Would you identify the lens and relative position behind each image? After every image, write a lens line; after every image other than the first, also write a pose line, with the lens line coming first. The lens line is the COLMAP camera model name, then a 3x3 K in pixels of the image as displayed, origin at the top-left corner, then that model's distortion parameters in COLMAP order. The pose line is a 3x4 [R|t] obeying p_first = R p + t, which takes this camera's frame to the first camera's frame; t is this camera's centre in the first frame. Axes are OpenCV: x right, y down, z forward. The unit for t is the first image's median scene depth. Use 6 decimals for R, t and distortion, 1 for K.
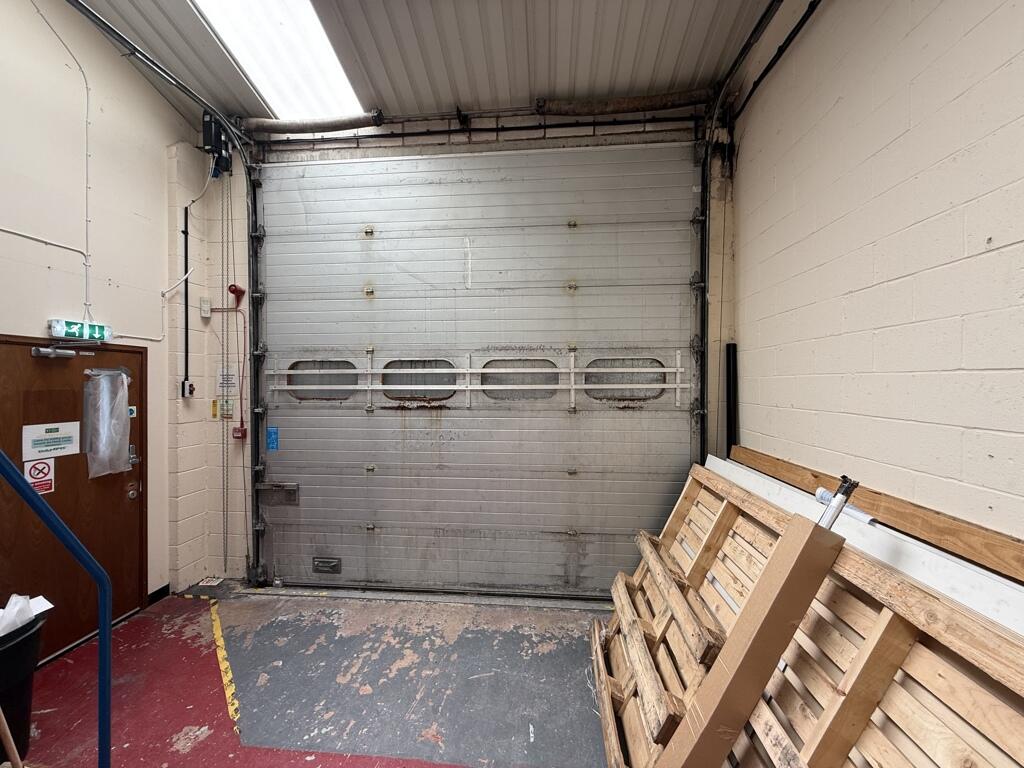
lens RADIAL K [[410.2, 0, 513.7], [0, 410.2, 382.5], [0, 0, 1]] dist [-0.001427, -0.000203]
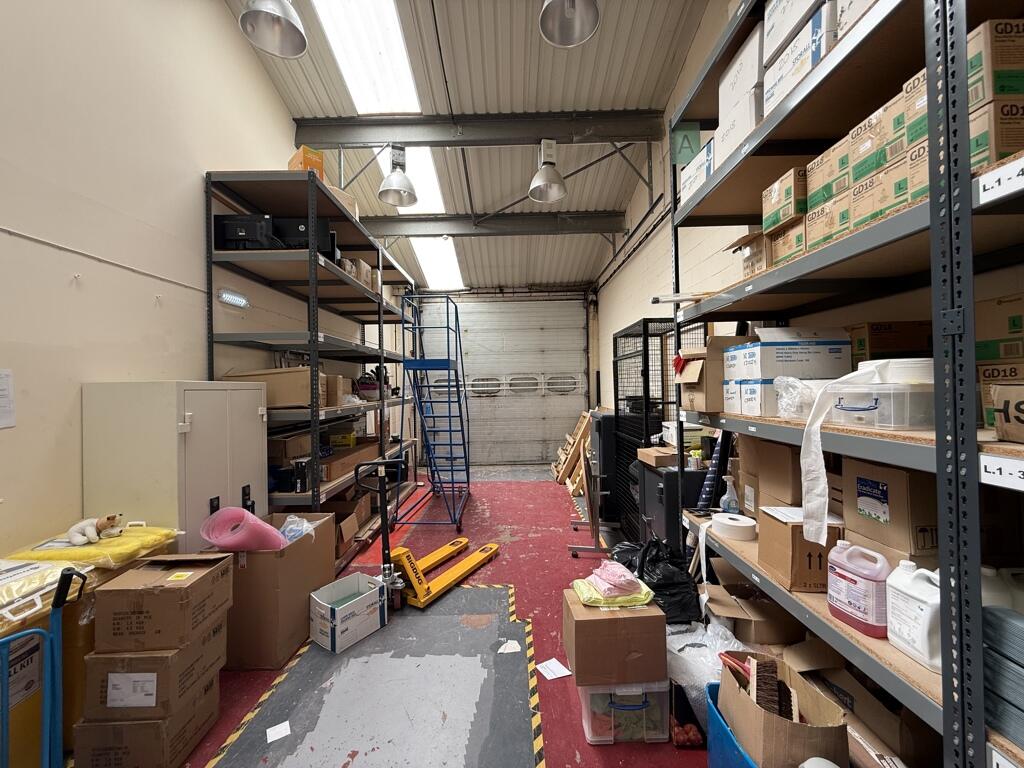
lens RADIAL K [[410.2, 0, 509.4], [0, 410.2, 384.4], [0, 0, 1]] dist [-0.001427, -0.000203]
pose [[0.994180, -0.018141, 0.106195, -0.374133], [0.019787, 0.999700, -0.014466, 0.026665], [-0.105900, 0.016483, 0.994240, -1.716074]]
